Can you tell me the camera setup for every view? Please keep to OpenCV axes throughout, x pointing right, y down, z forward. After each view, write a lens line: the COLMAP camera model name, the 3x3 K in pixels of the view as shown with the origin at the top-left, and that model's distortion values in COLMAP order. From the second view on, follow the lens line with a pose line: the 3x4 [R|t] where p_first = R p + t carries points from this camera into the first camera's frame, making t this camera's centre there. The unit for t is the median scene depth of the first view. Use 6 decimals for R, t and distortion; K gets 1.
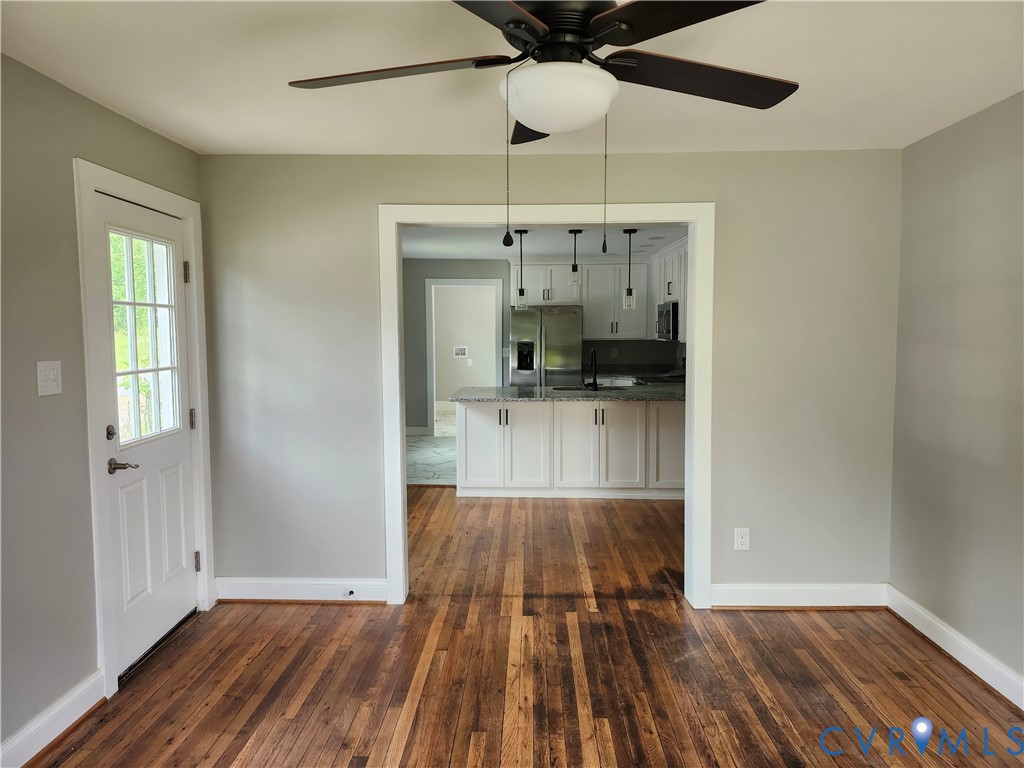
lens RADIAL K [[715.0, 0, 507.1], [0, 715.0, 386.0], [0, 0, 1]] dist [0.072757, -0.085598]
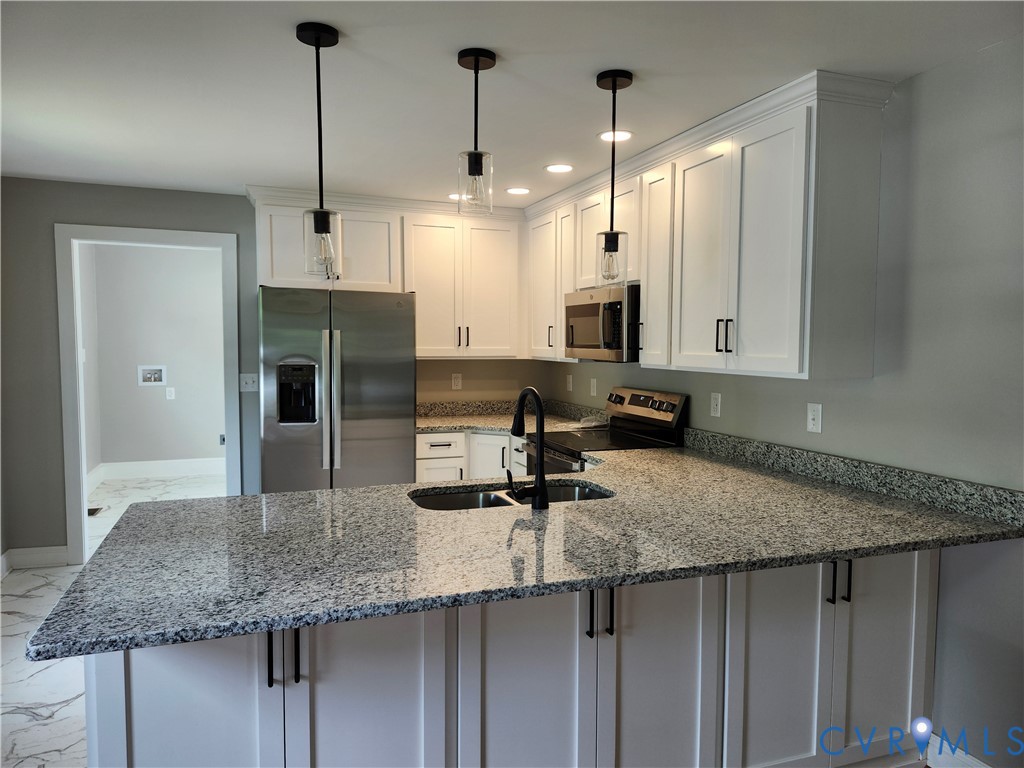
lens RADIAL K [[715.0, 0, 511.7], [0, 715.0, 392.7], [0, 0, 1]] dist [0.072757, -0.085598]
pose [[0.929264, -0.015585, 0.369088, -0.039944], [0.018467, 0.999820, -0.004276, -0.087779], [-0.368955, 0.010790, 0.929384, 1.182840]]
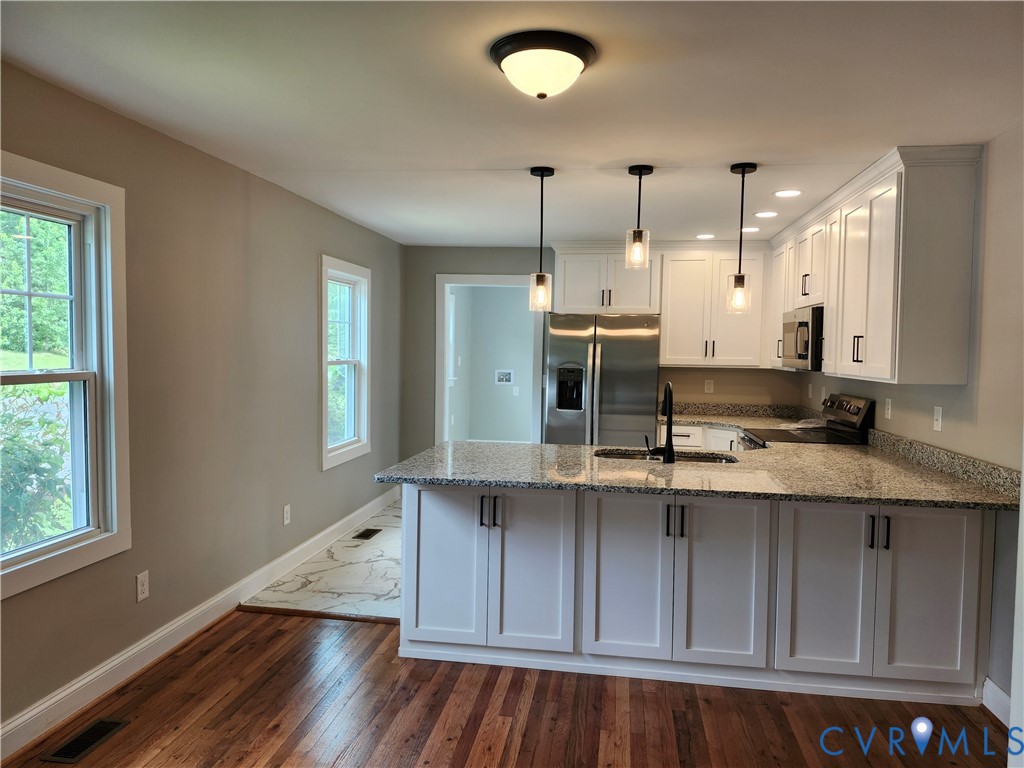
lens RADIAL K [[715.0, 0, 518.4], [0, 715.0, 385.6], [0, 0, 1]] dist [0.072757, -0.085598]
pose [[0.993543, 0.028137, -0.109909, 0.119691], [-0.031518, 0.999078, -0.029147, -0.055812], [0.108988, 0.032422, 0.993514, 0.795754]]
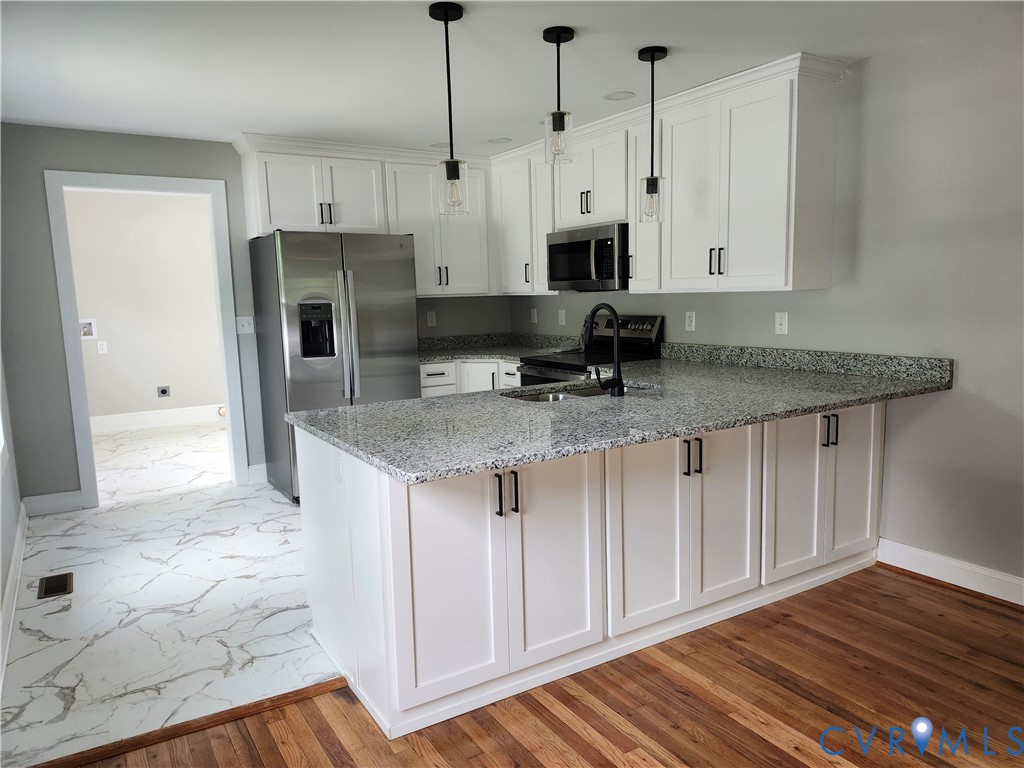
lens RADIAL K [[715.0, 0, 512.5], [0, 715.0, 393.1], [0, 0, 1]] dist [0.072757, -0.085598]
pose [[0.832596, -0.094712, 0.545722, -0.333084], [0.065770, 0.995206, 0.072376, -0.058193], [-0.549961, -0.024368, 0.834835, 1.144600]]
